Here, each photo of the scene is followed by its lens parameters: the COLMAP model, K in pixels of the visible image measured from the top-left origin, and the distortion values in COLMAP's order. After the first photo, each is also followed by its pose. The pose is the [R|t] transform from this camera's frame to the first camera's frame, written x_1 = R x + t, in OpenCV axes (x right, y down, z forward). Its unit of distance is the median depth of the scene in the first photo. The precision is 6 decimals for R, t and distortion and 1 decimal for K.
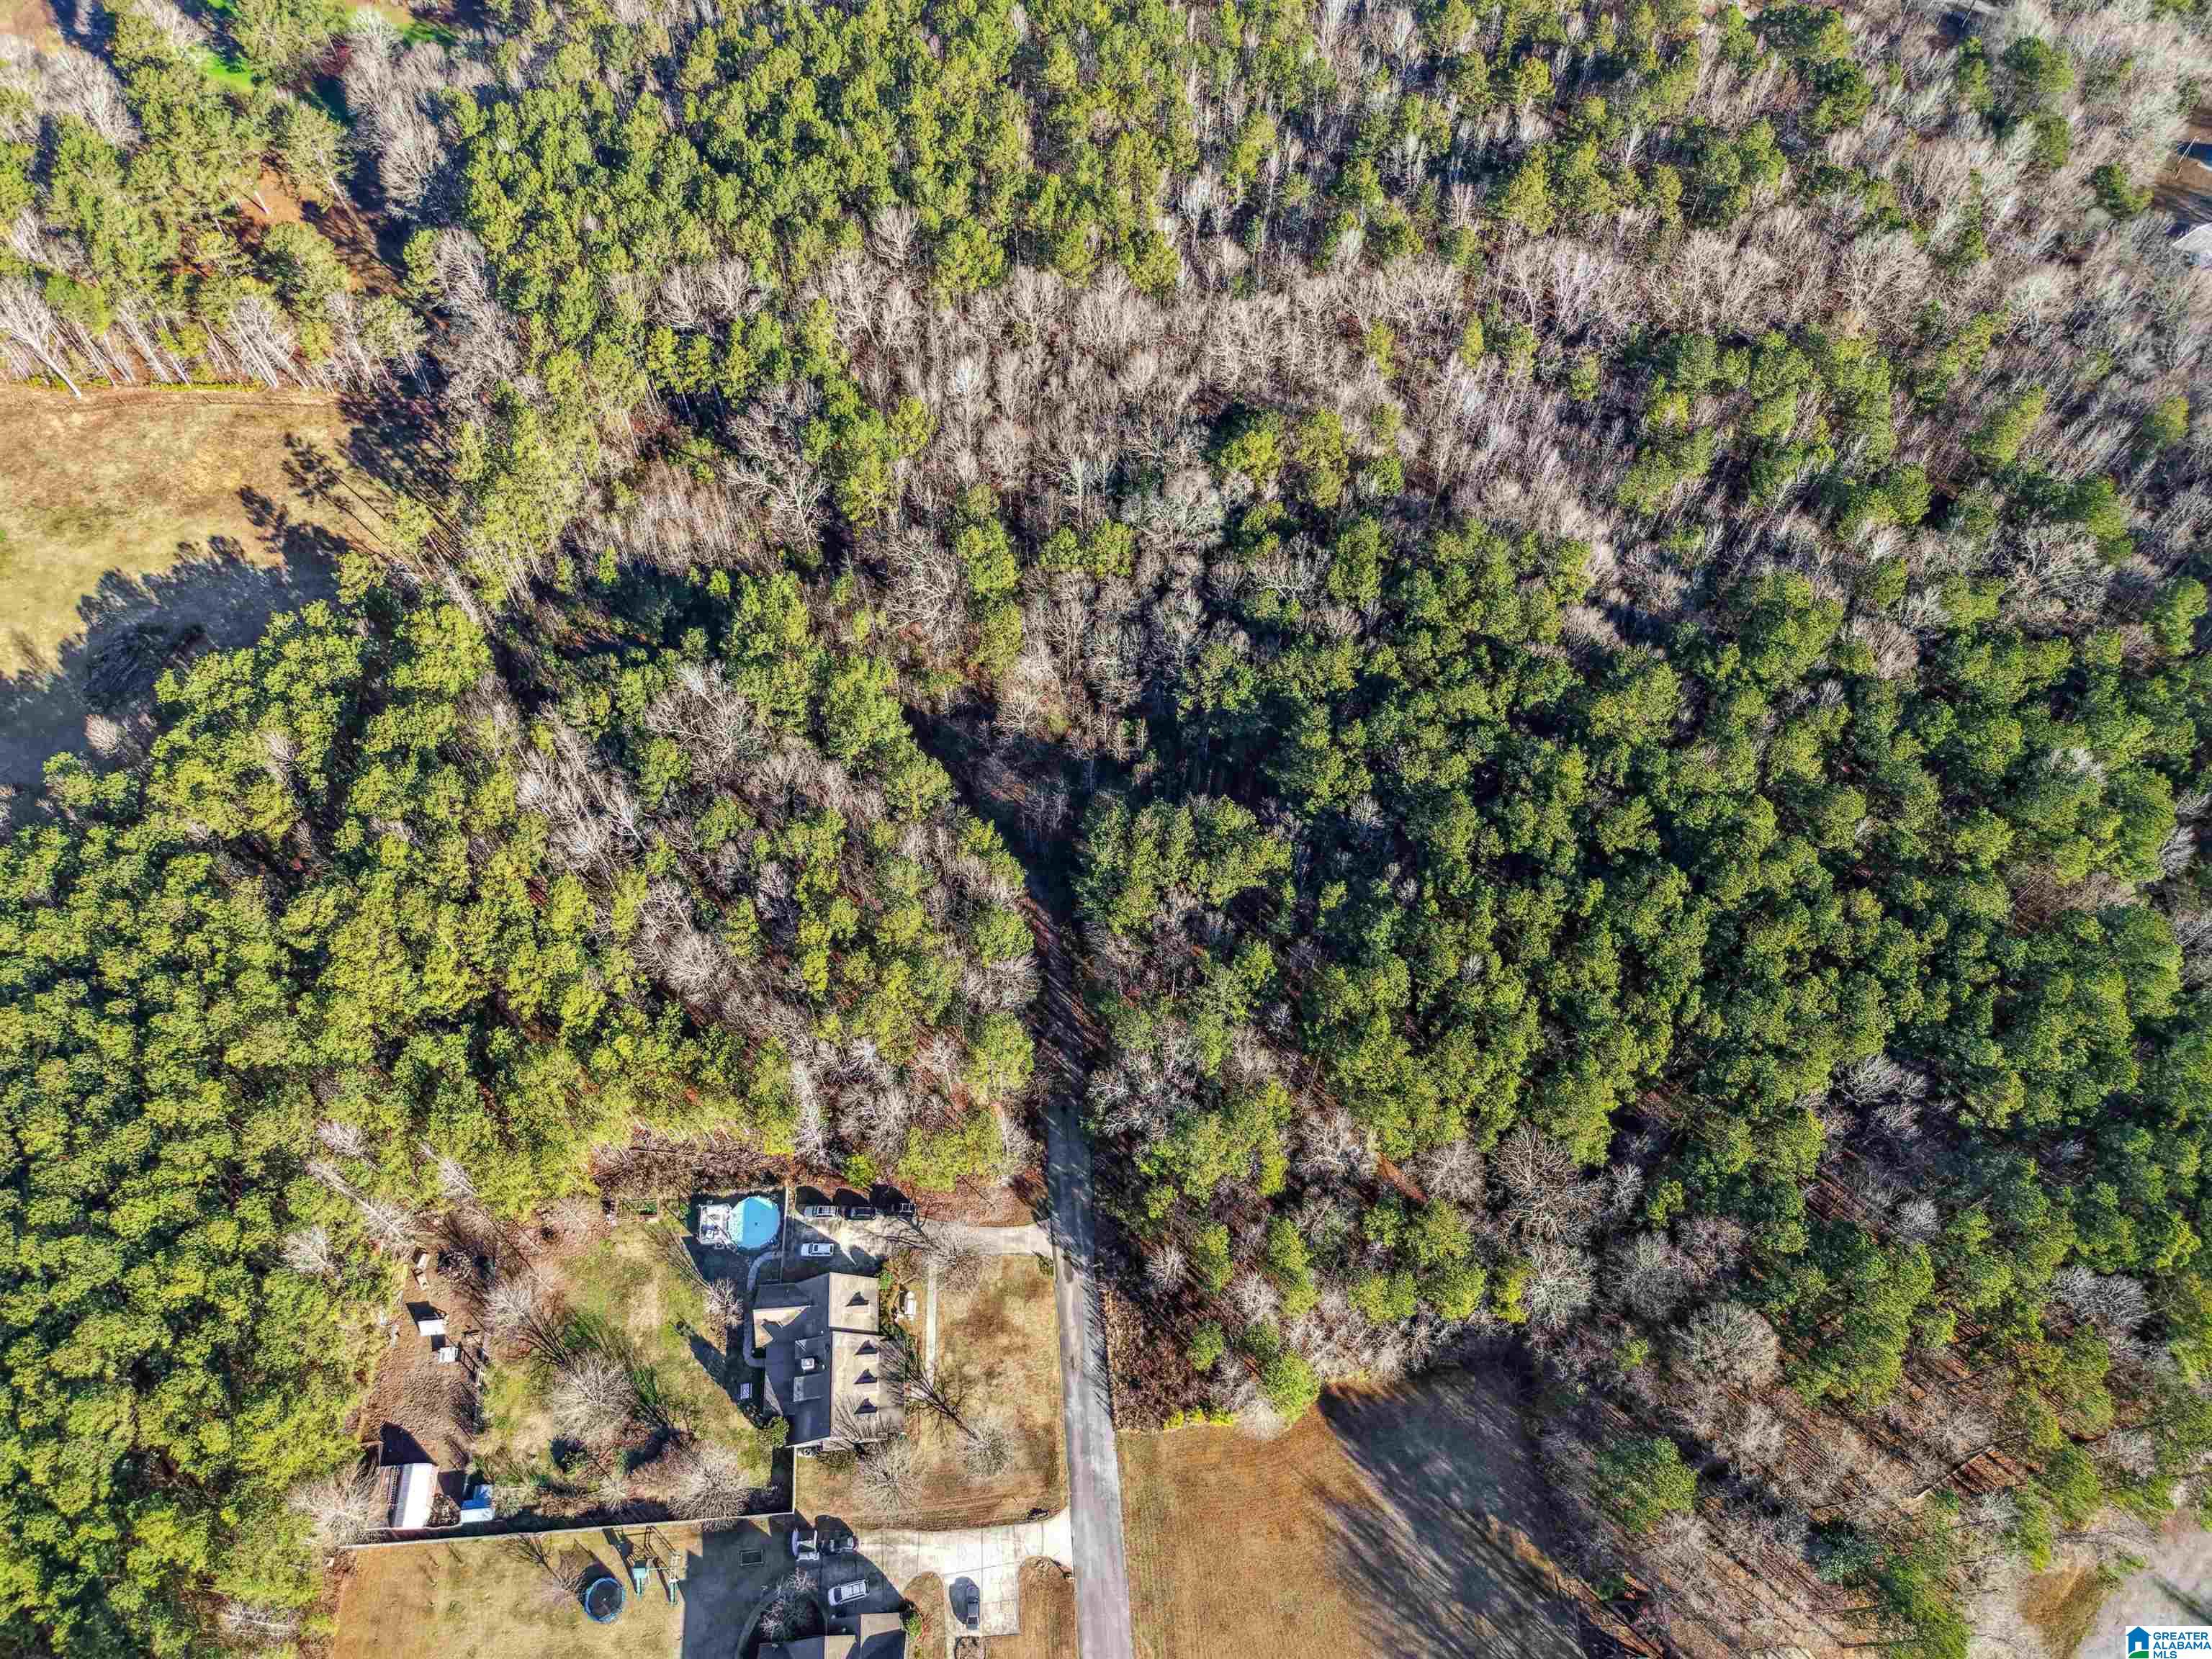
lens RADIAL K [[1486.4, 0, 1104.4], [0, 1486.4, 835.8], [0, 0, 1]] dist [0.009744, -0.006936]
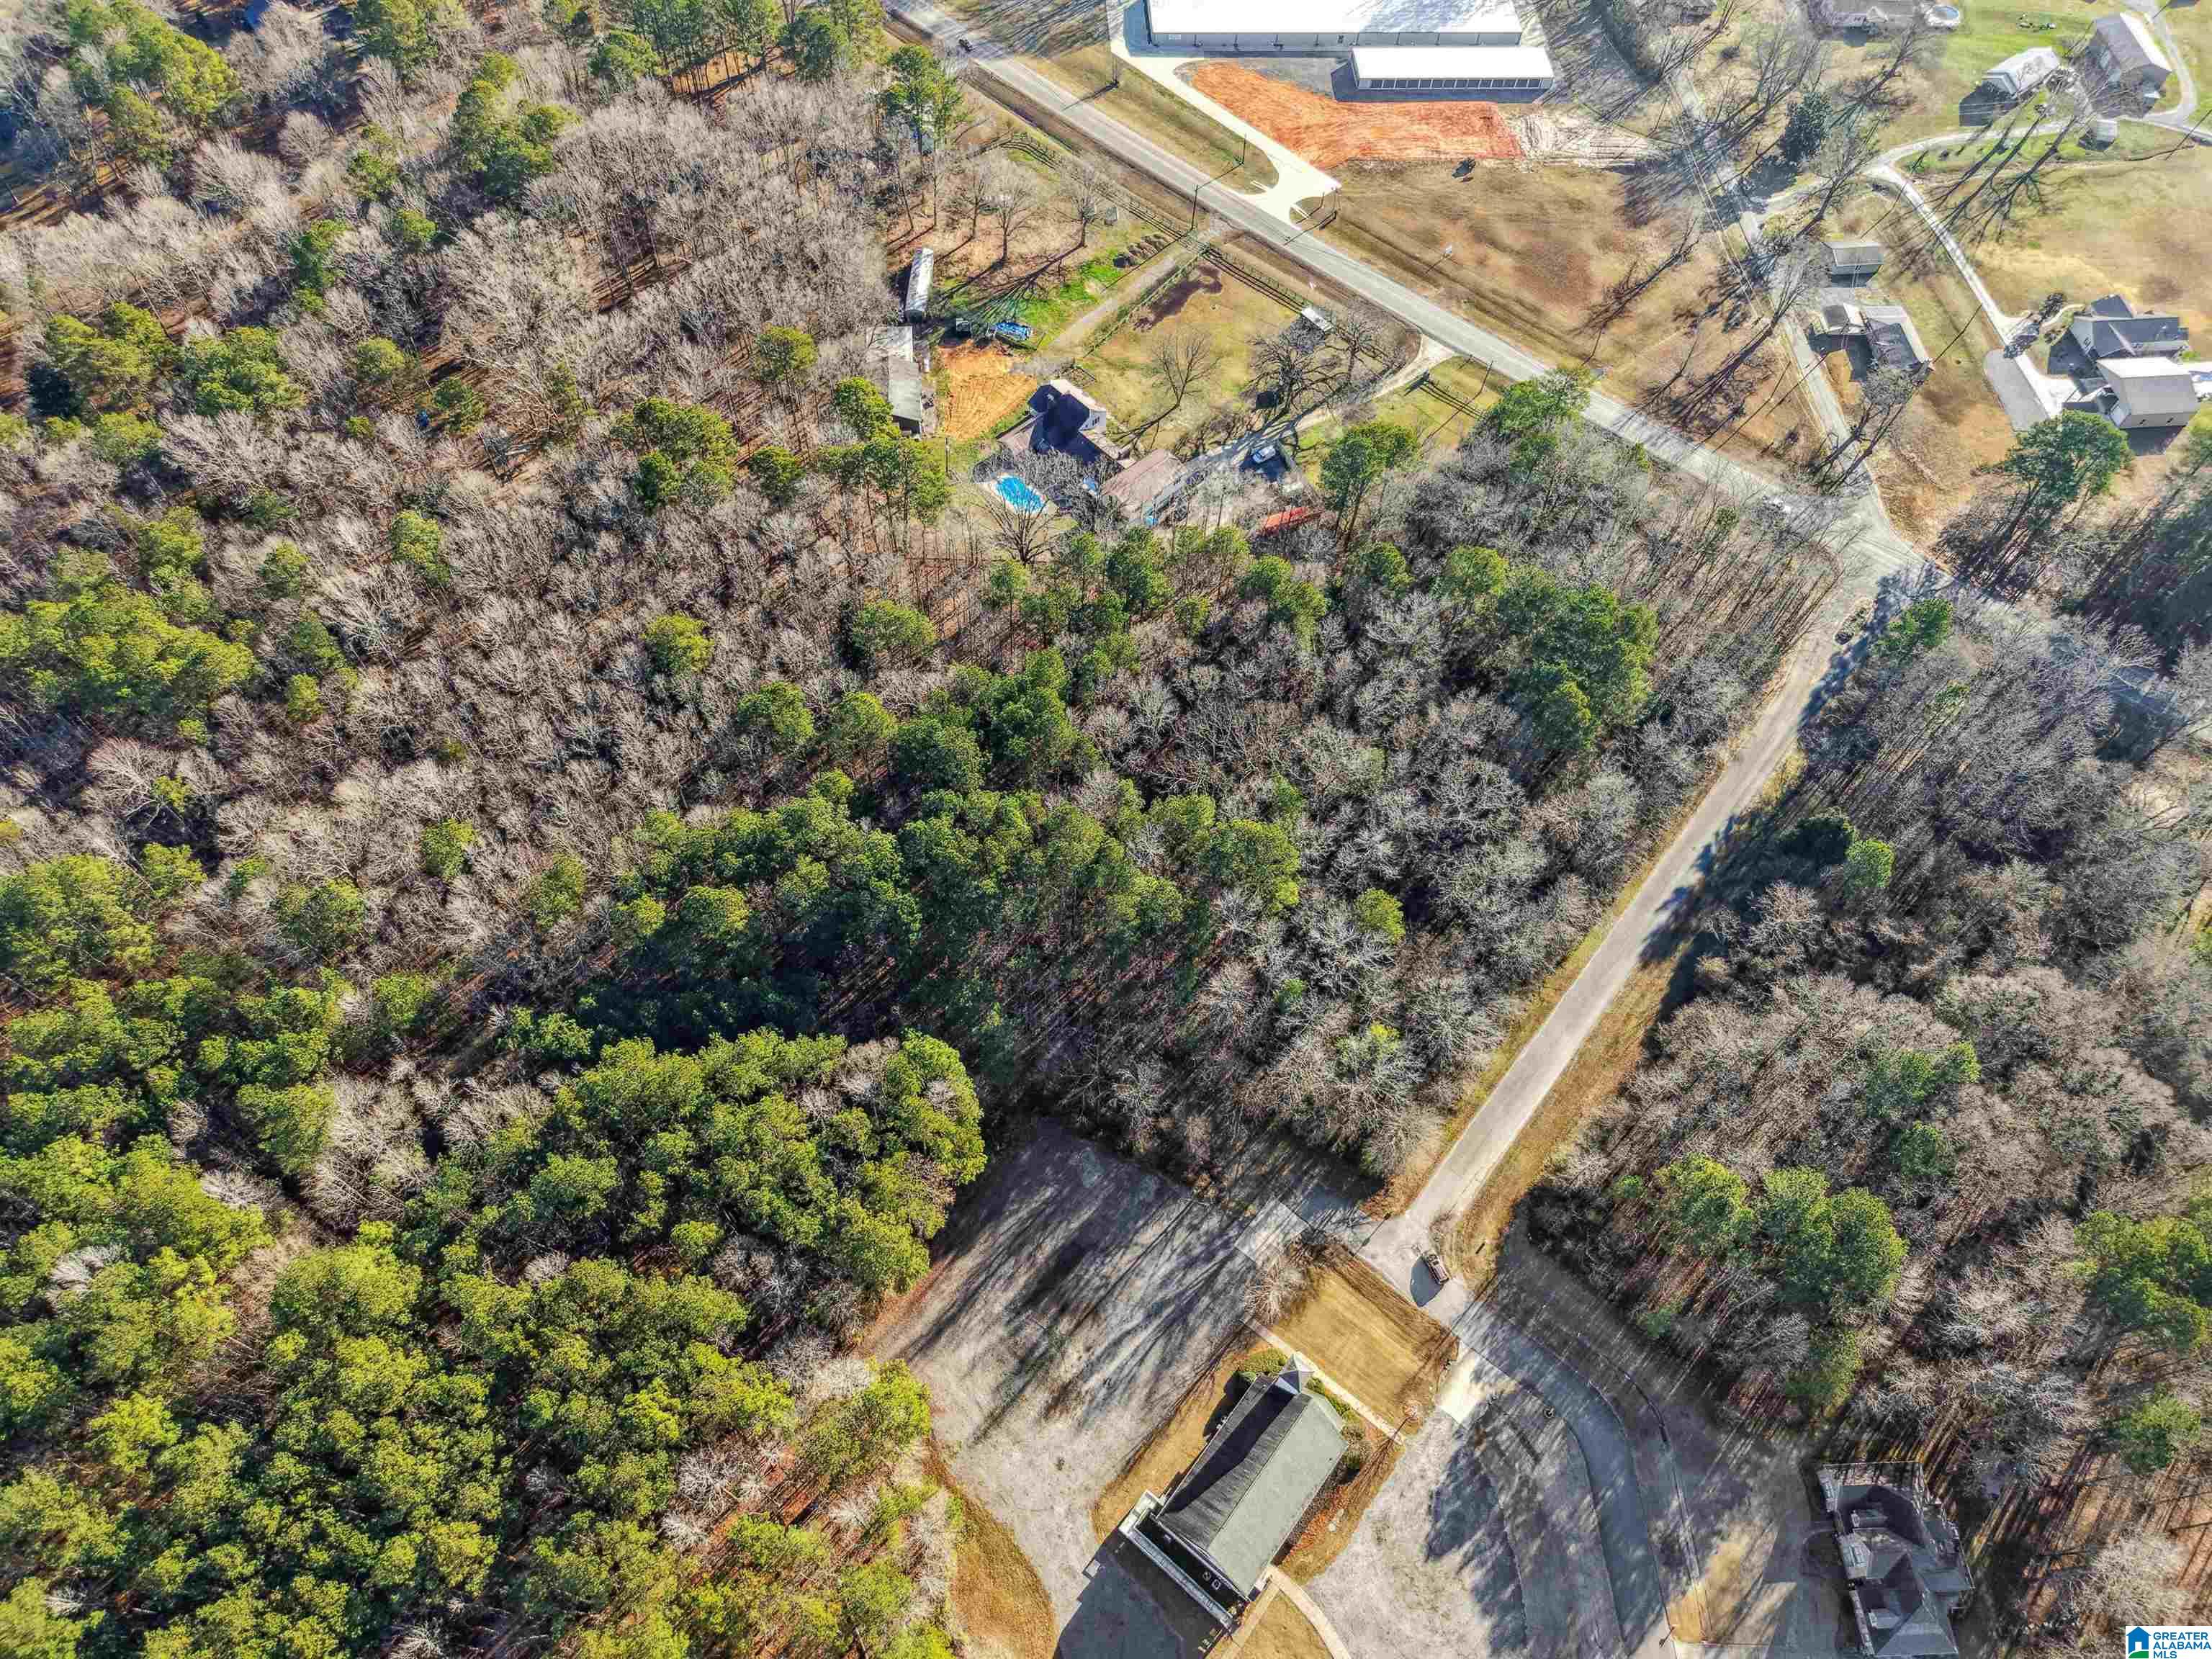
lens RADIAL K [[1467.3, 0, 1101.0], [0, 1467.3, 833.3], [0, 0, 1]] dist [0.010165, -0.010250]
pose [[0.023112, -0.862381, 0.505731, 0.482124], [0.838756, 0.292000, 0.459592, -0.018708], [-0.544017, 0.413563, 0.730076, 0.022438]]
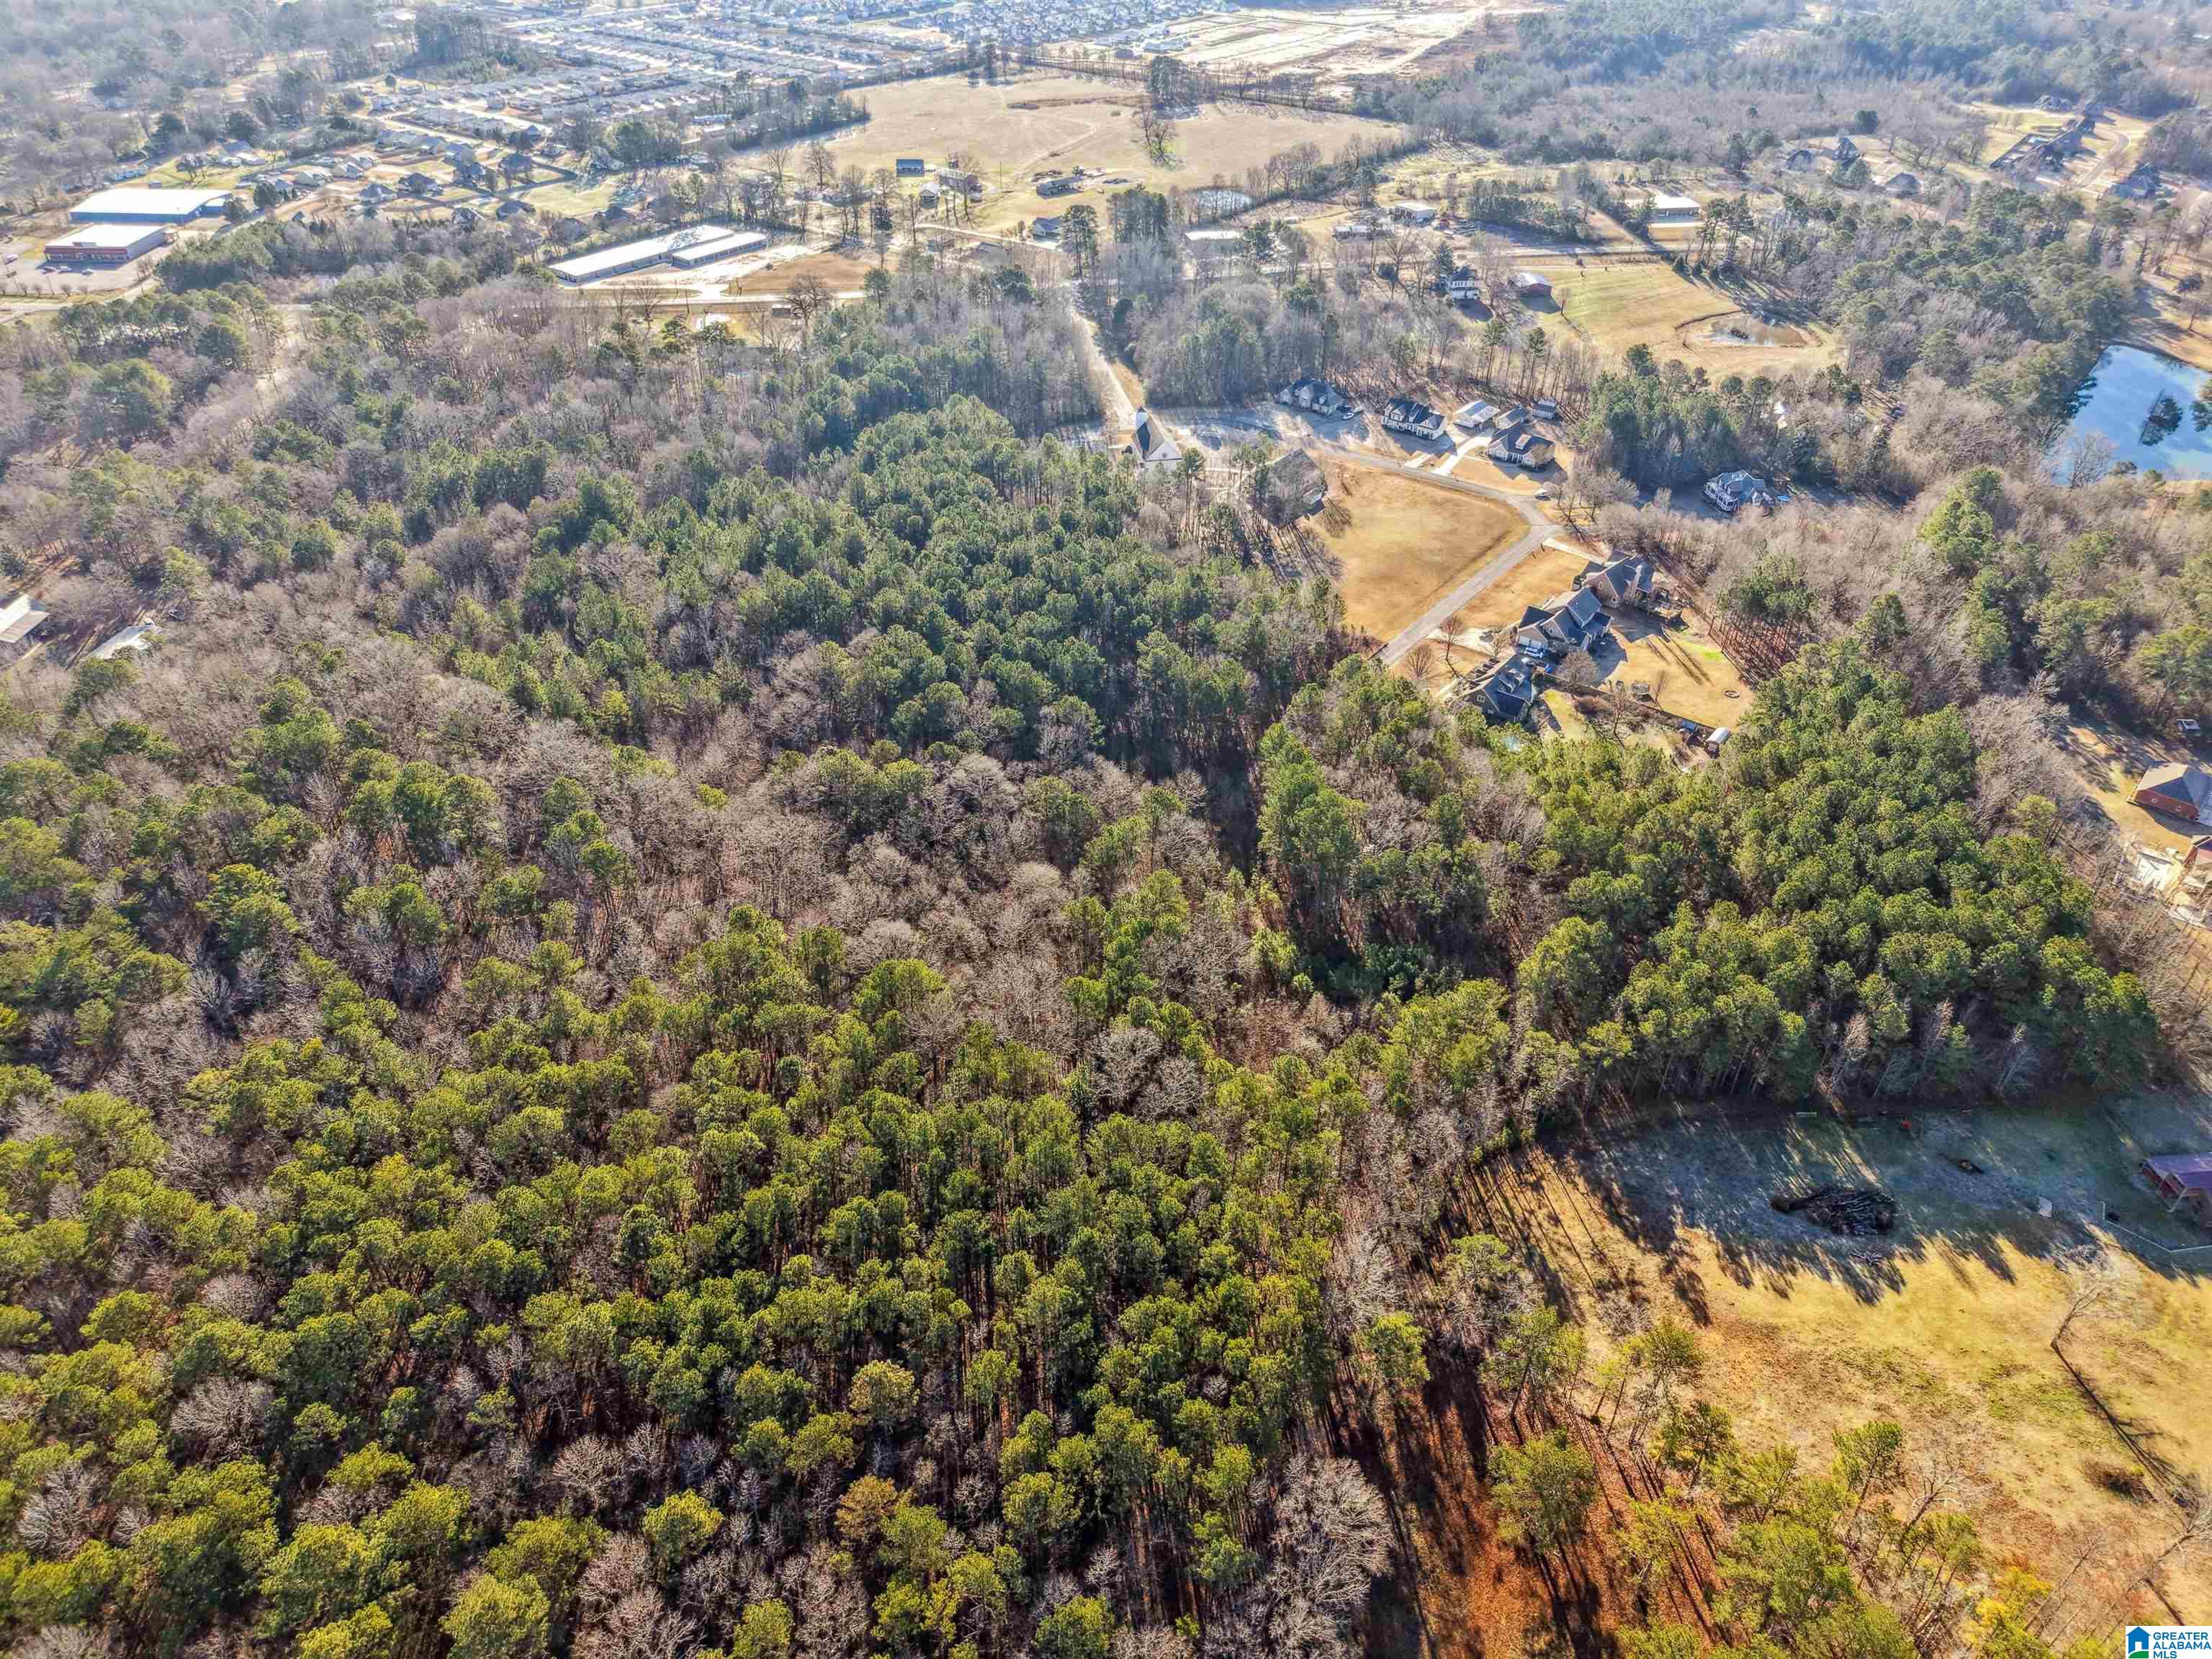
lens RADIAL K [[1499.0, 0, 1111.8], [0, 1499.0, 824.6], [0, 0, 1]] dist [0.009957, -0.007410]
pose [[-0.748674, -0.407259, 0.523094, -0.802663], [0.556321, 0.043177, 0.829845, -1.372377], [-0.360547, 0.912292, 0.194241, 0.861012]]
